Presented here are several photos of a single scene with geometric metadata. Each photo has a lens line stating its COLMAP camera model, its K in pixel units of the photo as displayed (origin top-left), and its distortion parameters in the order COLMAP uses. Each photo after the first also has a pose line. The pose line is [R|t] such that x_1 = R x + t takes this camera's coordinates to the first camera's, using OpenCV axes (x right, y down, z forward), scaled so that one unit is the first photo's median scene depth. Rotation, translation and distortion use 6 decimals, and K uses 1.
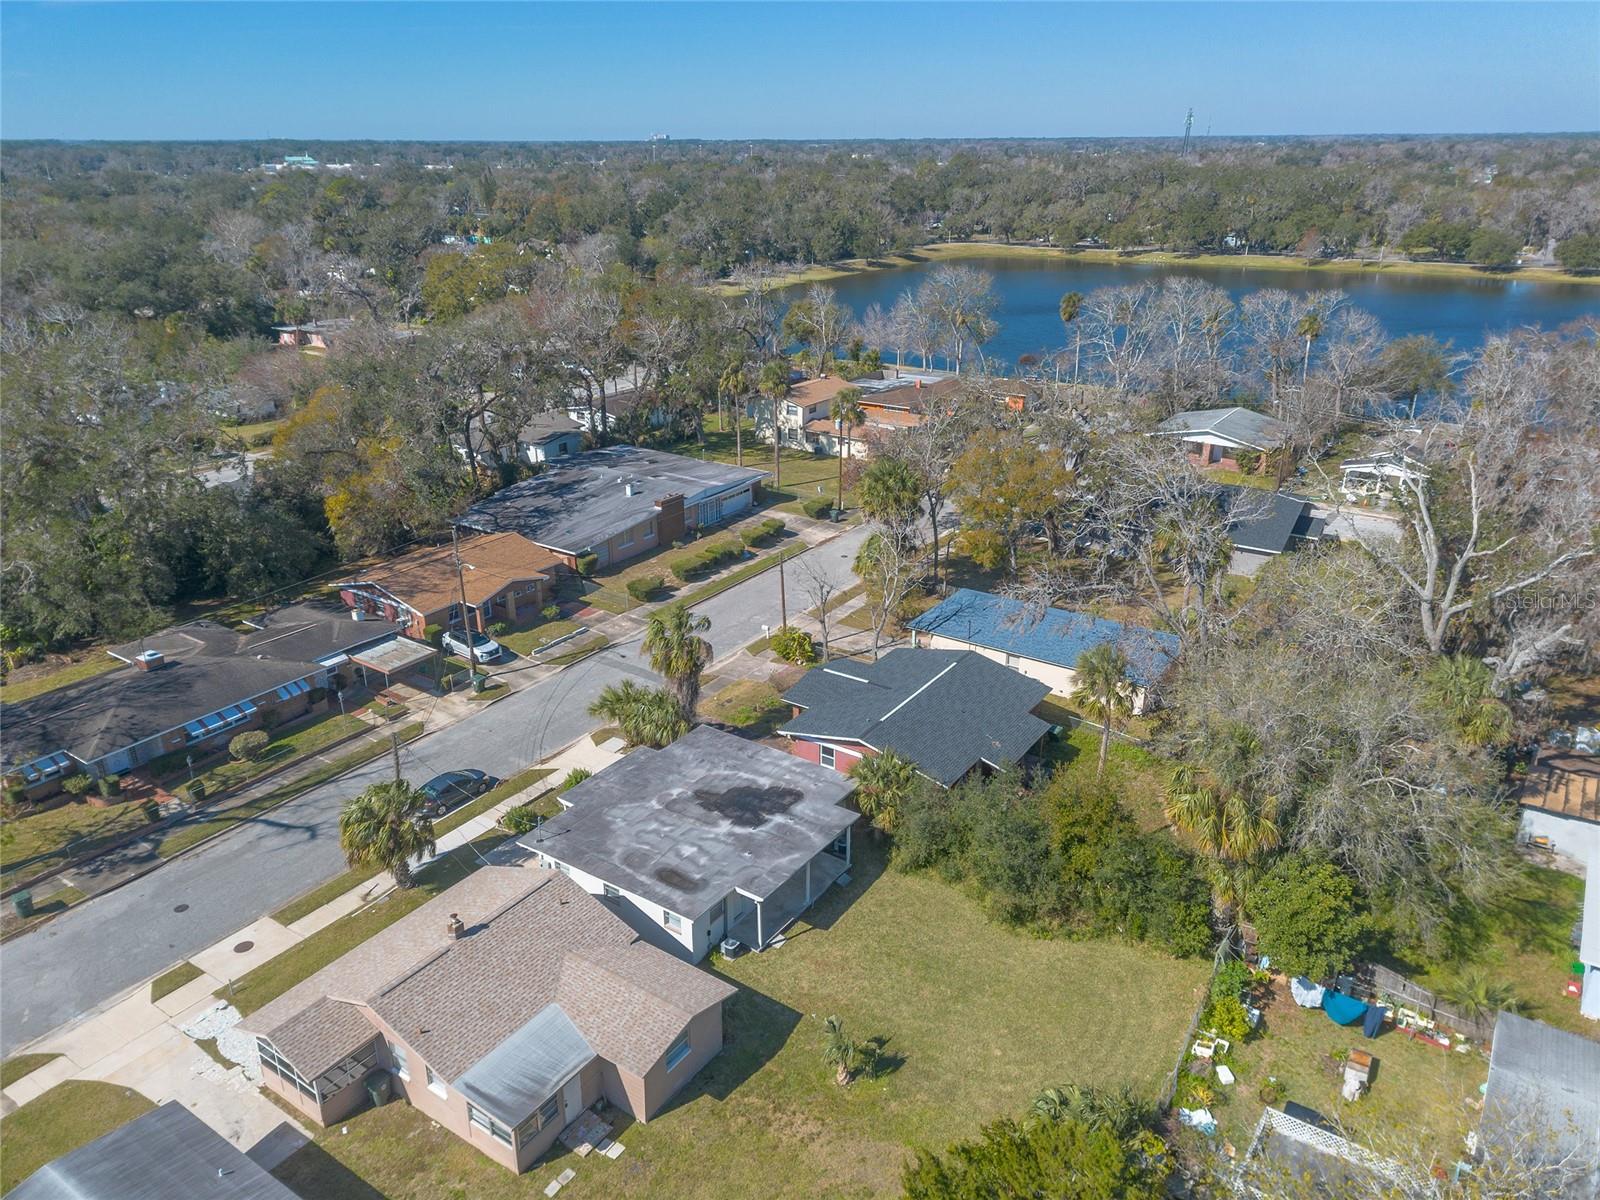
lens RADIAL K [[1132.5, 0, 800.0], [0, 1132.5, 600.0], [0, 0, 1]] dist [0.090112, -0.112556]
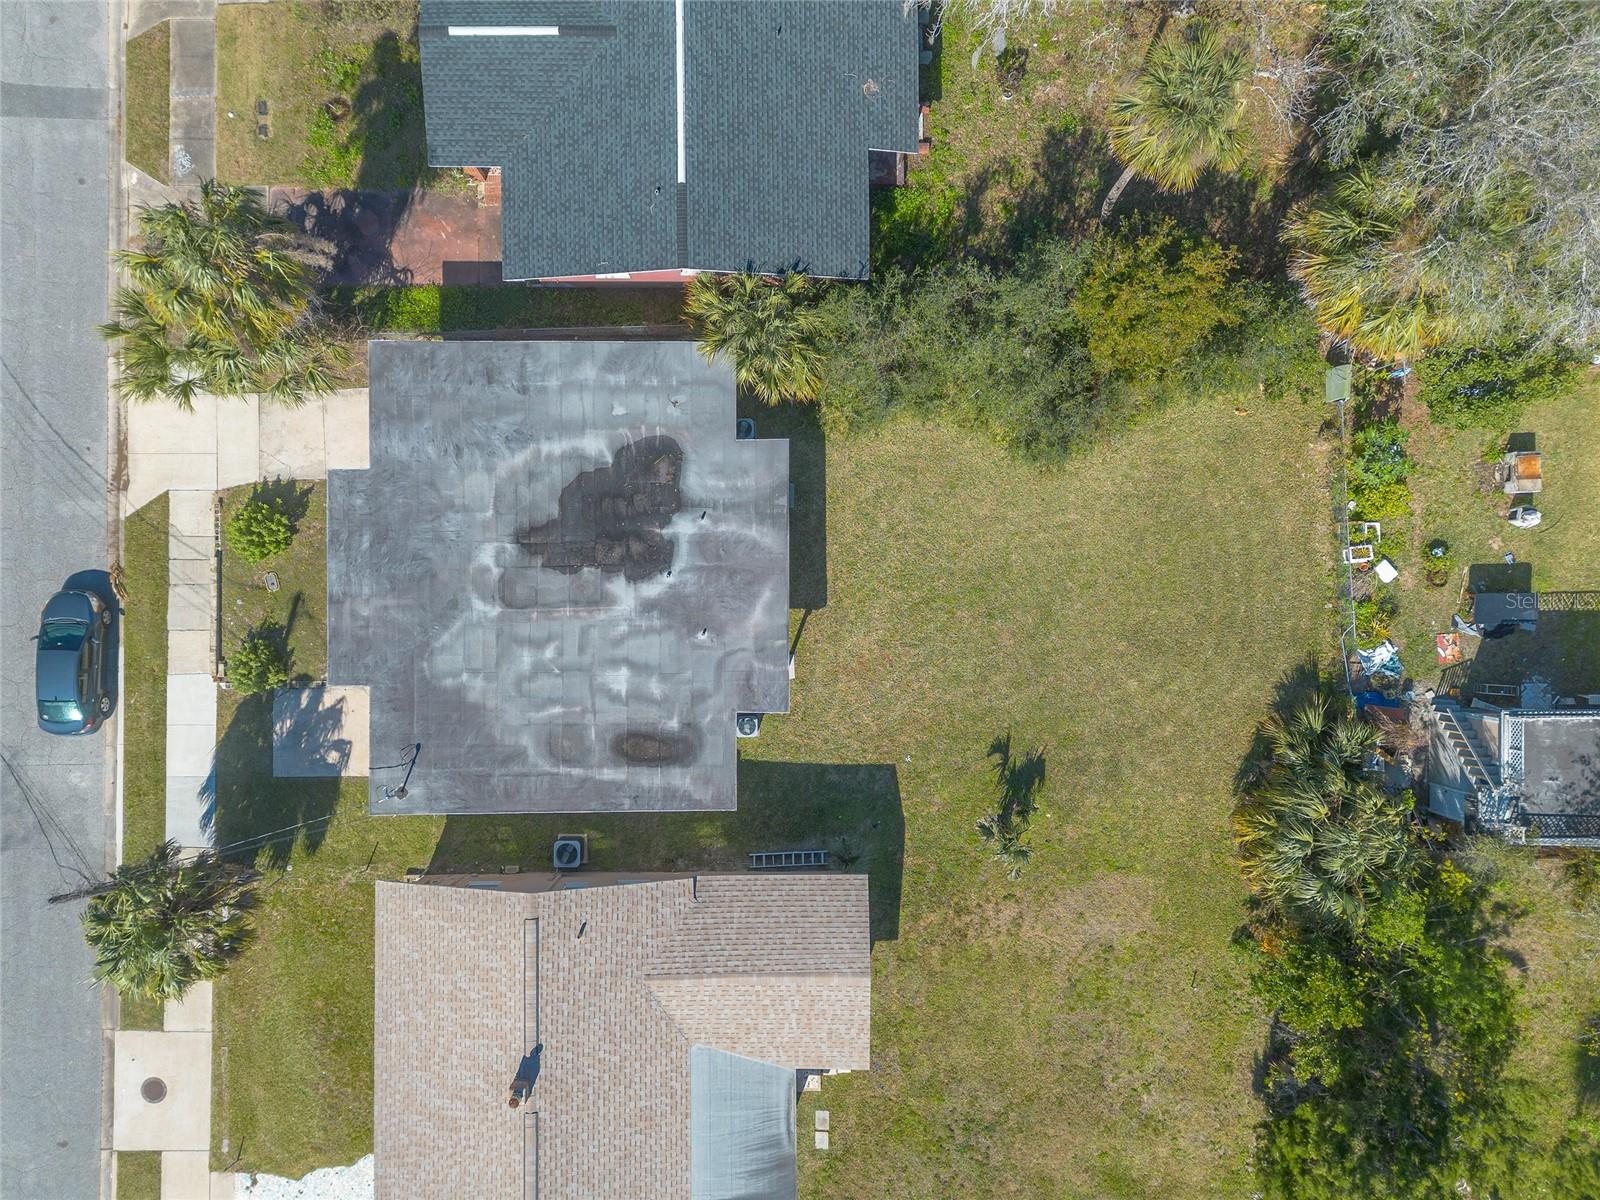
lens RADIAL K [[1135.6, 0, 793.2], [0, 1135.6, 601.1], [0, 0, 1]] dist [0.084196, -0.086659]
pose [[0.823668, -0.566982, 0.010072, 0.000408], [0.206061, 0.315804, 0.926179, -0.291358], [-0.528308, -0.760789, 0.376951, 0.599399]]
